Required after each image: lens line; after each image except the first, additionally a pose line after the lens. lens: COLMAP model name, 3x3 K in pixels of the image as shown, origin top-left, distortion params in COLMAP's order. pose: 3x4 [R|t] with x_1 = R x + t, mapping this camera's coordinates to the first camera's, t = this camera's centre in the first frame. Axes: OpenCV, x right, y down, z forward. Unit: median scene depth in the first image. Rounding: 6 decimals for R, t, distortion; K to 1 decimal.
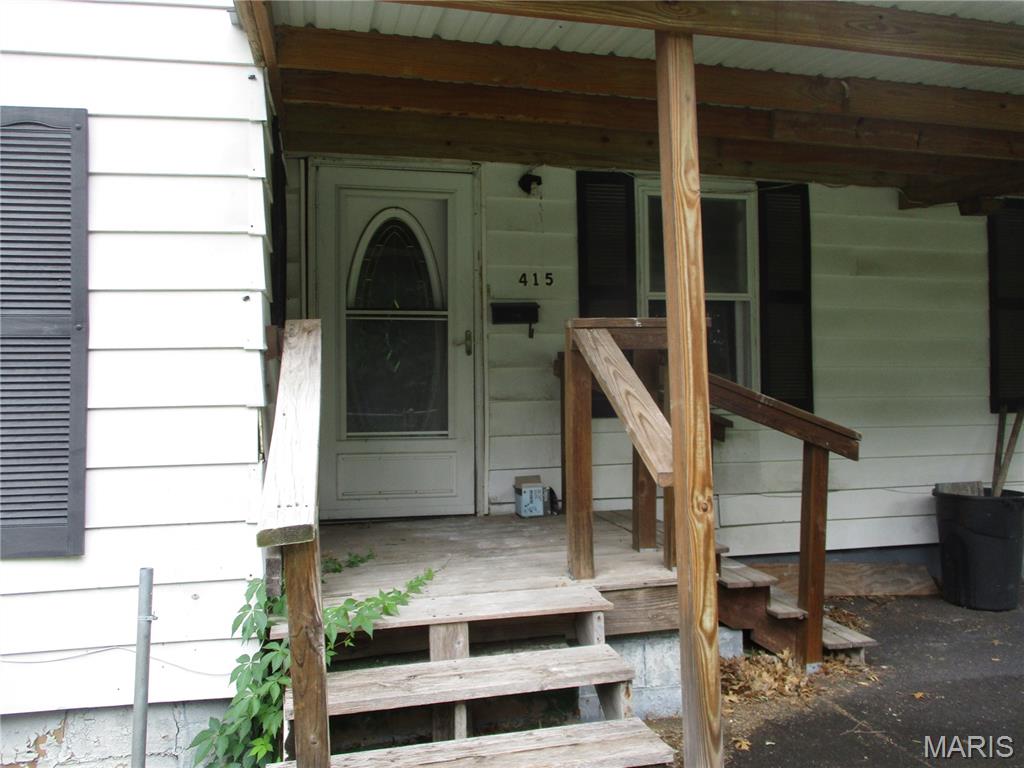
lens RADIAL K [[863.4, 0, 515.3], [0, 863.4, 380.8], [0, 0, 1]] dist [-0.007592, -0.002833]
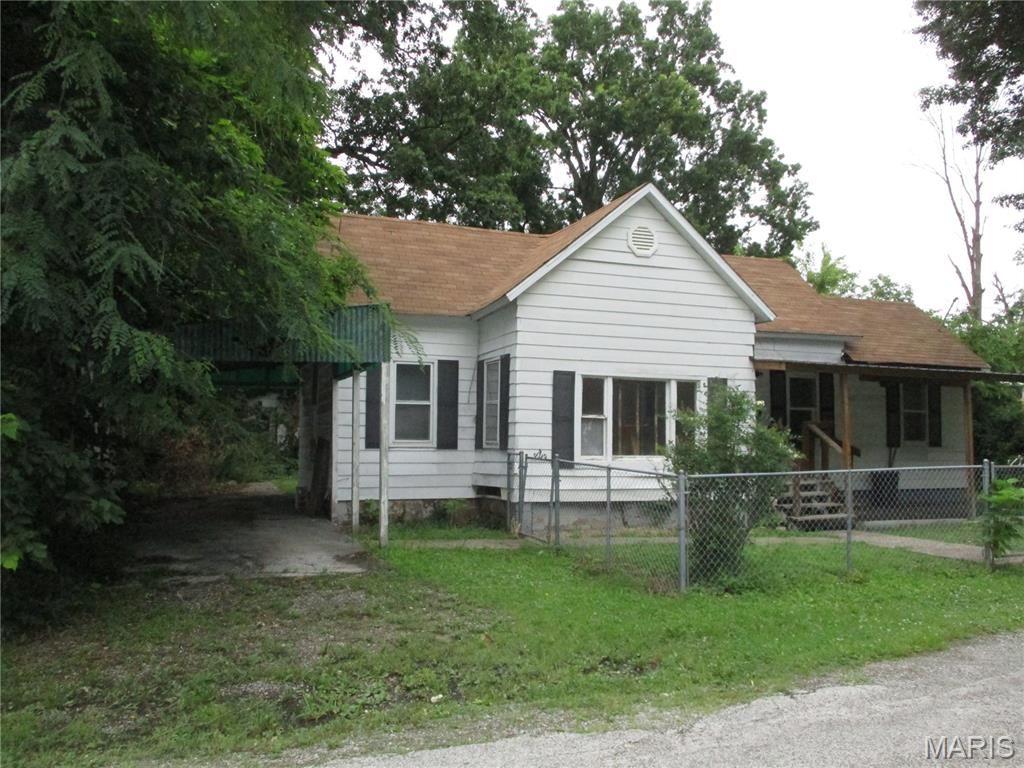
lens RADIAL K [[863.4, 0, 515.3], [0, 863.4, 380.8], [0, 0, 1]] dist [-0.007592, -0.002833]
pose [[0.988900, 0.023266, 0.146752, -1.392974], [-0.014292, 0.997979, -0.061914, 0.012738], [-0.147896, 0.059130, 0.987234, -2.122190]]
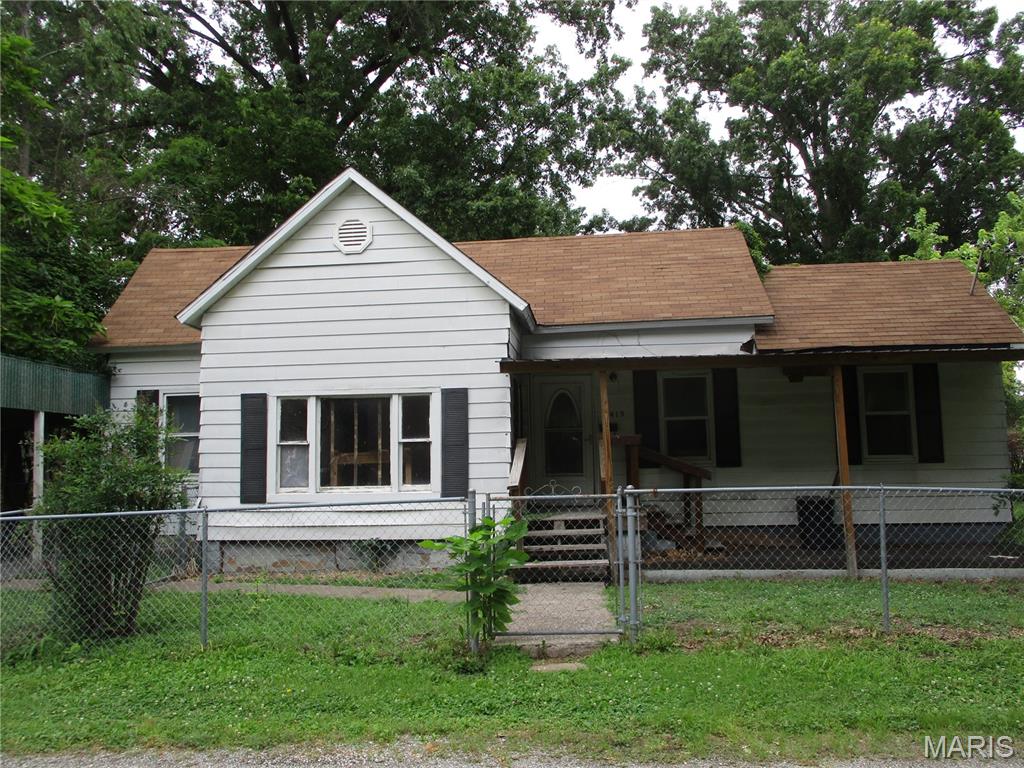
lens RADIAL K [[863.4, 0, 515.3], [0, 863.4, 380.8], [0, 0, 1]] dist [-0.007592, -0.002833]
pose [[0.949787, -0.043801, -0.309816, 0.543982], [0.018717, 0.996334, -0.083481, -0.006532], [0.312337, 0.073490, 0.947125, -1.562762]]
